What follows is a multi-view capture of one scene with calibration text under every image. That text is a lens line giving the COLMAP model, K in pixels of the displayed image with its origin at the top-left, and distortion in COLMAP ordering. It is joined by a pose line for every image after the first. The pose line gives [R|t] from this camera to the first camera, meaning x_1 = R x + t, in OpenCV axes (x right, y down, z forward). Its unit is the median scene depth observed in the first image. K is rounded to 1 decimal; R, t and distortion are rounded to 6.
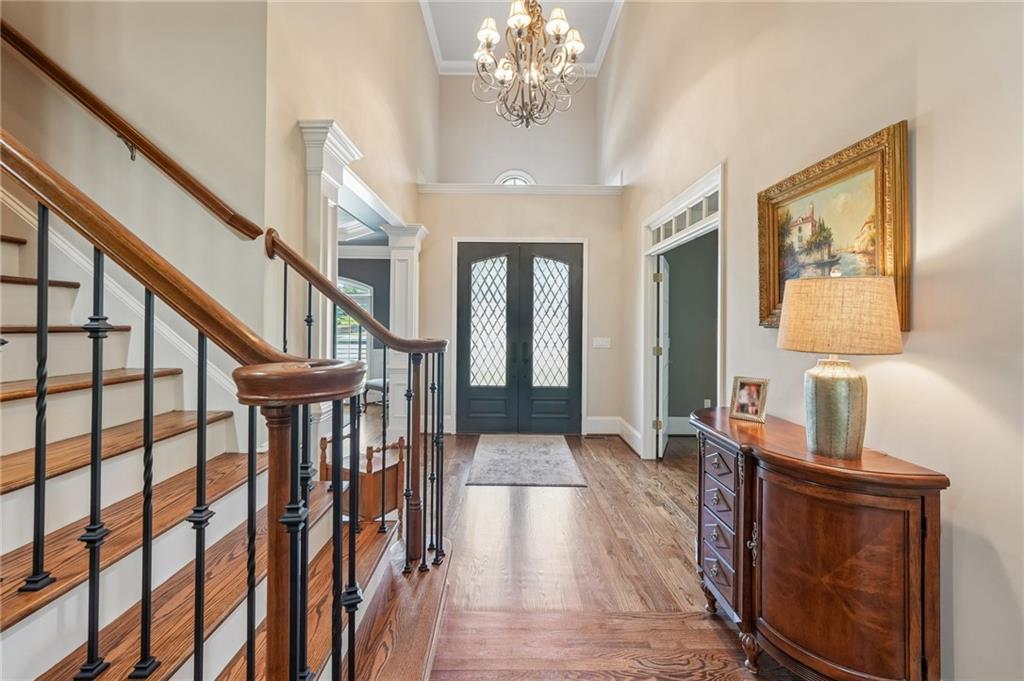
lens RADIAL K [[432.4, 0, 519.3], [0, 432.4, 318.1], [0, 0, 1]] dist [0.000166, 0.000121]
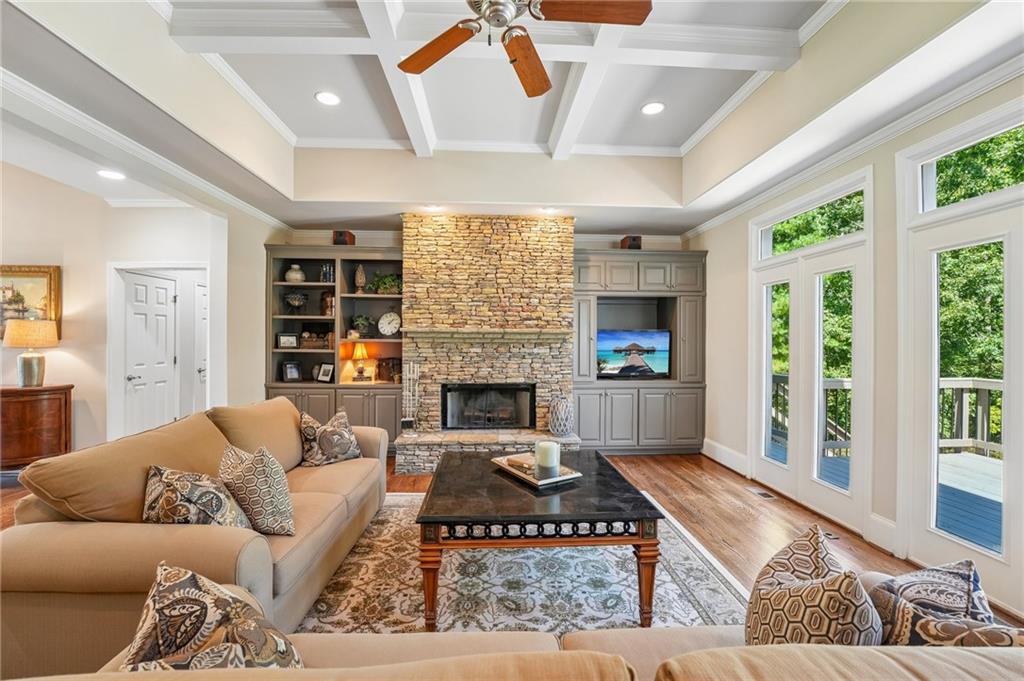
lens RADIAL K [[423.5, 0, 505.5], [0, 423.5, 337.6], [0, 0, 1]] dist [-0.022361, 0.002014]
pose [[-0.020322, -0.001186, 0.999793, -1.908012], [-0.009395, 0.999955, 0.000995, -0.014362], [-0.999749, -0.009373, -0.020333, -1.901906]]
